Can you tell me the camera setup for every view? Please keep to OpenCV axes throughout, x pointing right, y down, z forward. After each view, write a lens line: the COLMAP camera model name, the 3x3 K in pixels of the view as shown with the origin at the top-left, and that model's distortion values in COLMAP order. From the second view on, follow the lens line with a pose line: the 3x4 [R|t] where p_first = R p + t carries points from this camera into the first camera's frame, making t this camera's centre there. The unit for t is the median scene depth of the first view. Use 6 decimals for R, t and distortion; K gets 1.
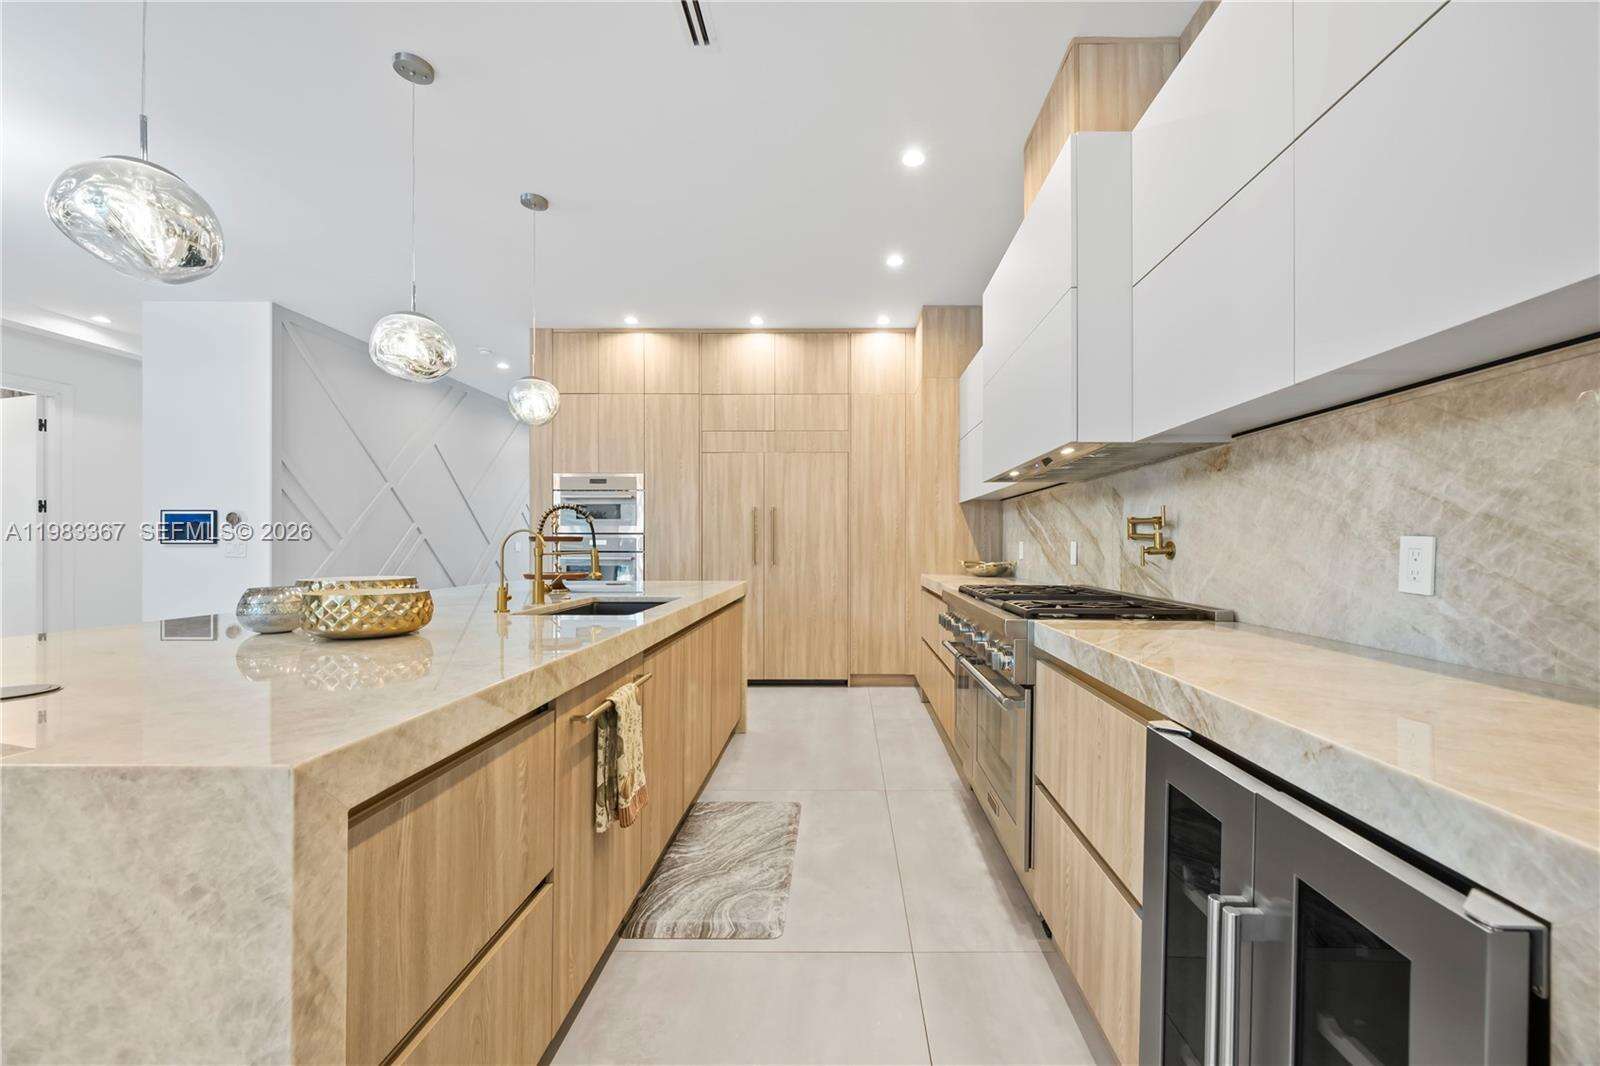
lens RADIAL K [[641.6, 0, 831.9], [0, 641.6, 538.5], [0, 0, 1]] dist [-0.003802, -0.000764]
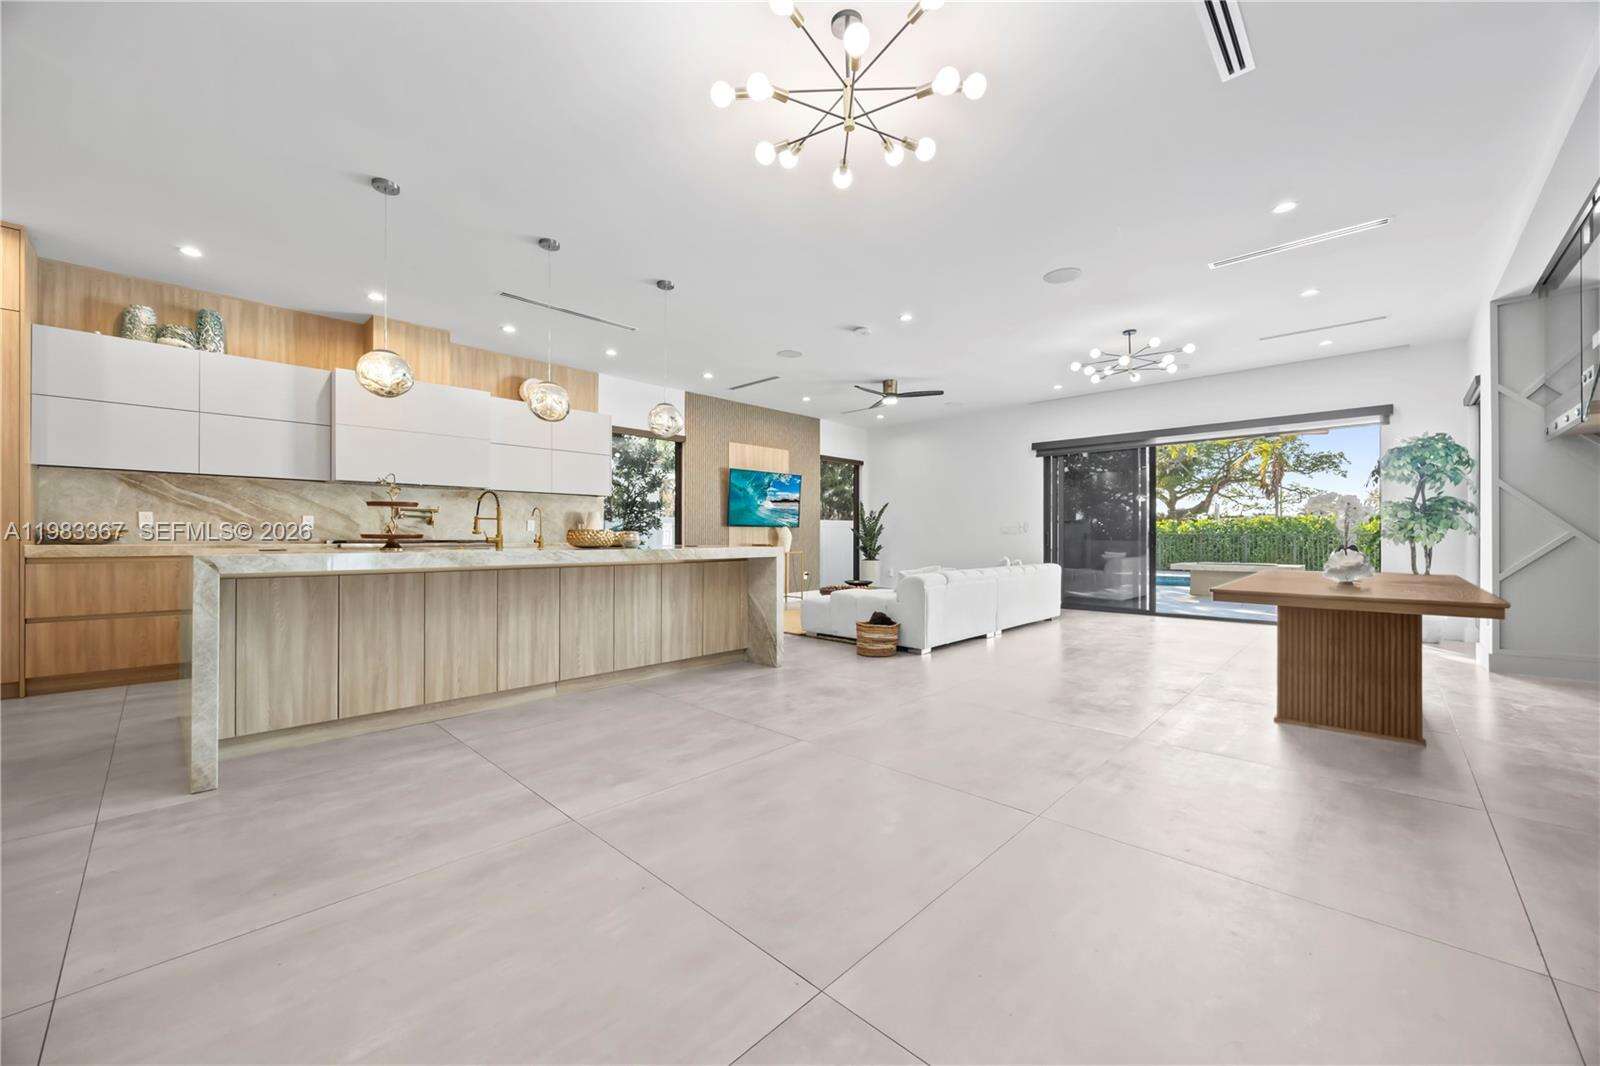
lens RADIAL K [[612.8, 0, 799.5], [0, 612.8, 535.3], [0, 0, 1]] dist [-0.002677, 0.000215]
pose [[-0.736015, -0.000765, 0.676964, -2.009086], [-0.010191, 0.999899, -0.009950, 0.073134], [-0.676888, -0.014222, -0.735949, 1.551653]]
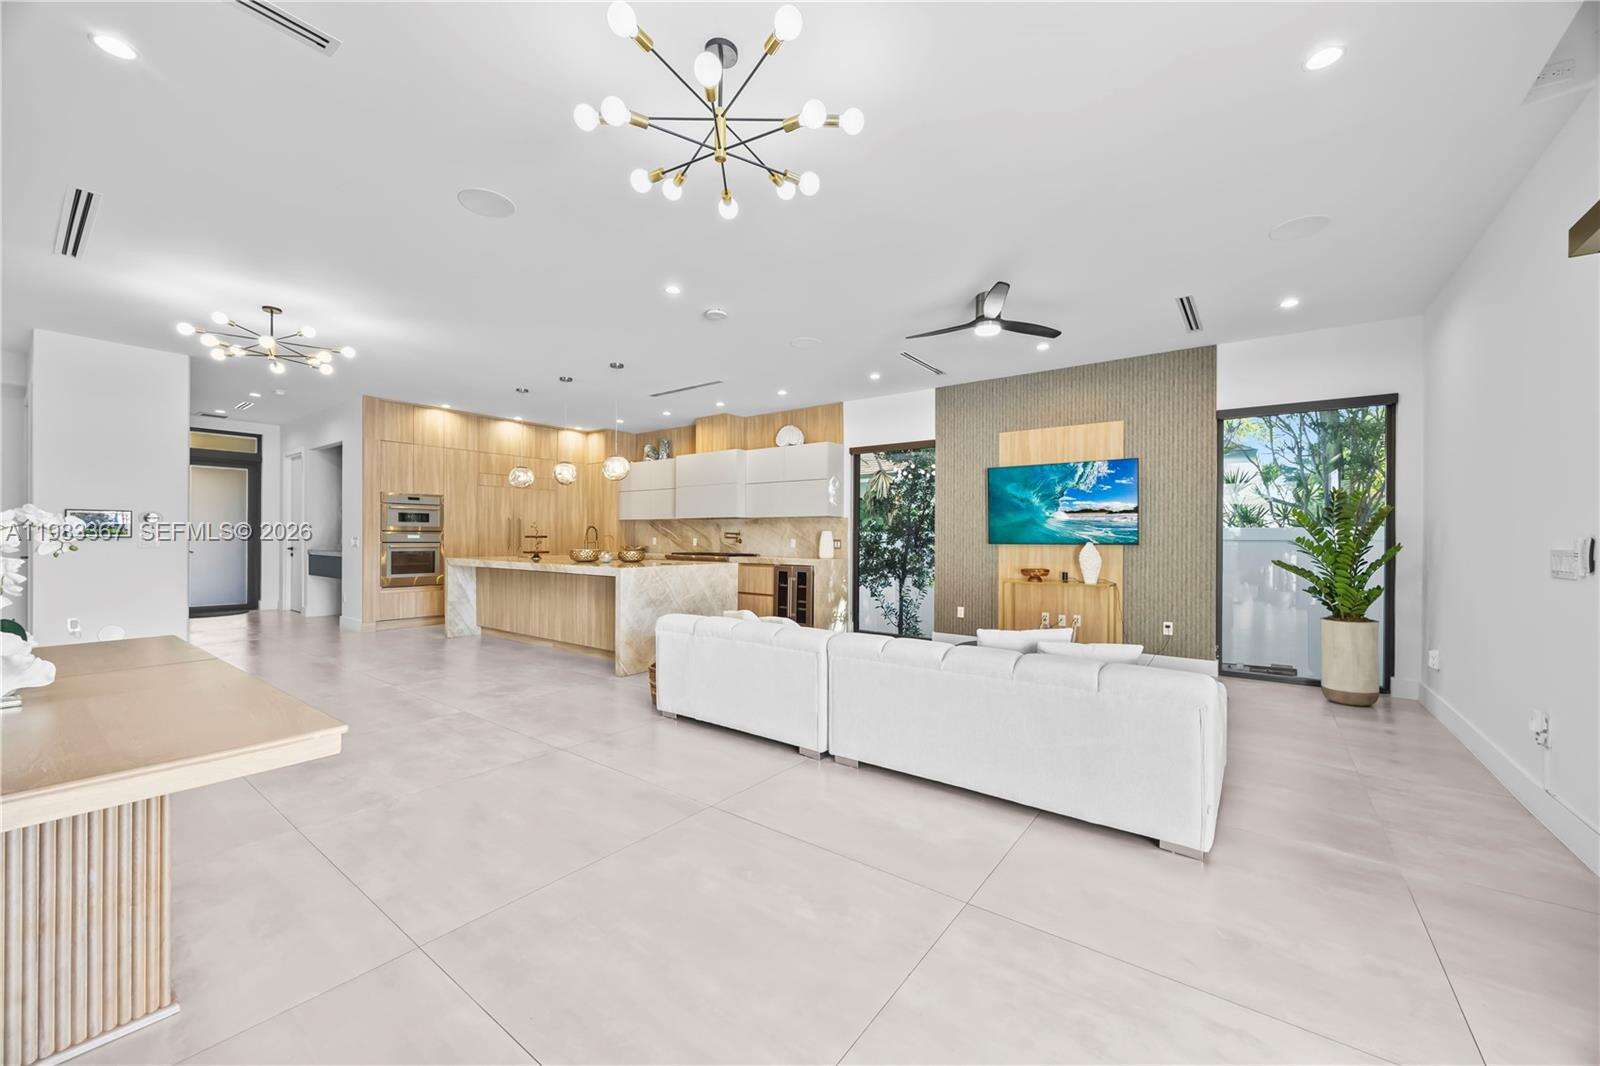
lens RADIAL K [[612.8, 0, 797.3], [0, 612.8, 537.5], [0, 0, 1]] dist [-0.002677, 0.000215]
pose [[0.587837, 0.003841, 0.808970, -2.012582], [-0.014442, 0.999879, 0.005747, -0.026058], [-0.808851, -0.015061, 0.587821, -1.324658]]
